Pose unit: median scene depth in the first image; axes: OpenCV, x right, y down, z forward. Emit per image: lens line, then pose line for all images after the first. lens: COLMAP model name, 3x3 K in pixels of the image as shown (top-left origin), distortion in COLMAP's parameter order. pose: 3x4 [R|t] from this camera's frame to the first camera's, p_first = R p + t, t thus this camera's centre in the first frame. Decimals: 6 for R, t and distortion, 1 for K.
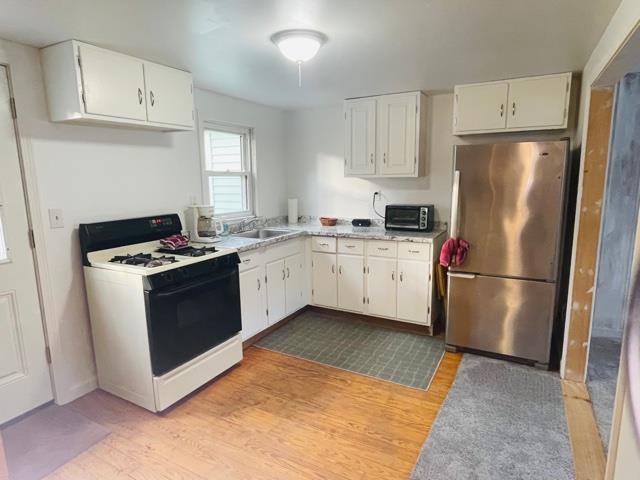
lens RADIAL K [[375.2, 0, 321.5], [0, 375.2, 238.2], [0, 0, 1]] dist [0.017219, -0.028660]
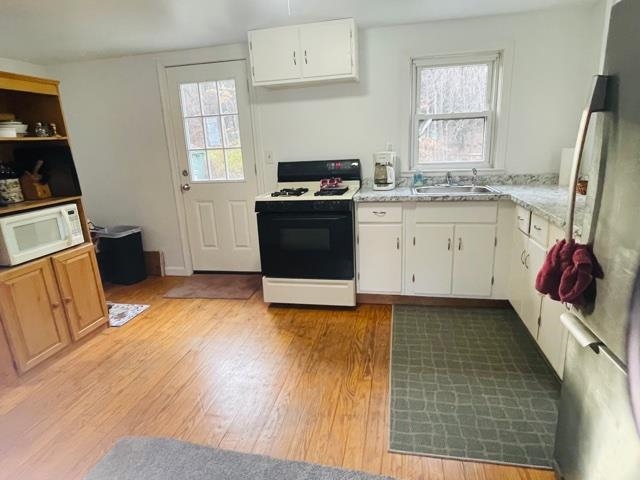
lens RADIAL K [[375.2, 0, 321.5], [0, 375.2, 238.2], [0, 0, 1]] dist [0.017219, -0.028660]
pose [[0.295348, 0.234761, -0.926097, 0.574242], [-0.113778, 0.971085, 0.209879, -0.053091], [0.948590, 0.043382, 0.313519, 0.510308]]
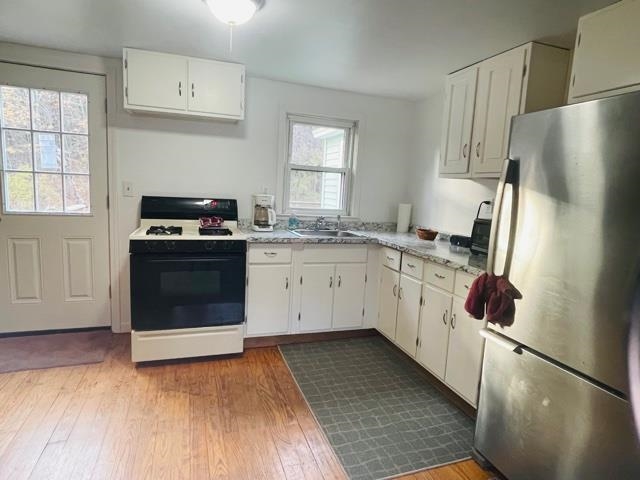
lens RADIAL K [[375.2, 0, 321.5], [0, 375.2, 238.2], [0, 0, 1]] dist [0.017219, -0.028660]
pose [[0.739113, 0.142362, -0.658366, 0.461947], [-0.170924, 0.985058, 0.021116, -0.018963], [0.651535, 0.096923, 0.752402, 0.326087]]
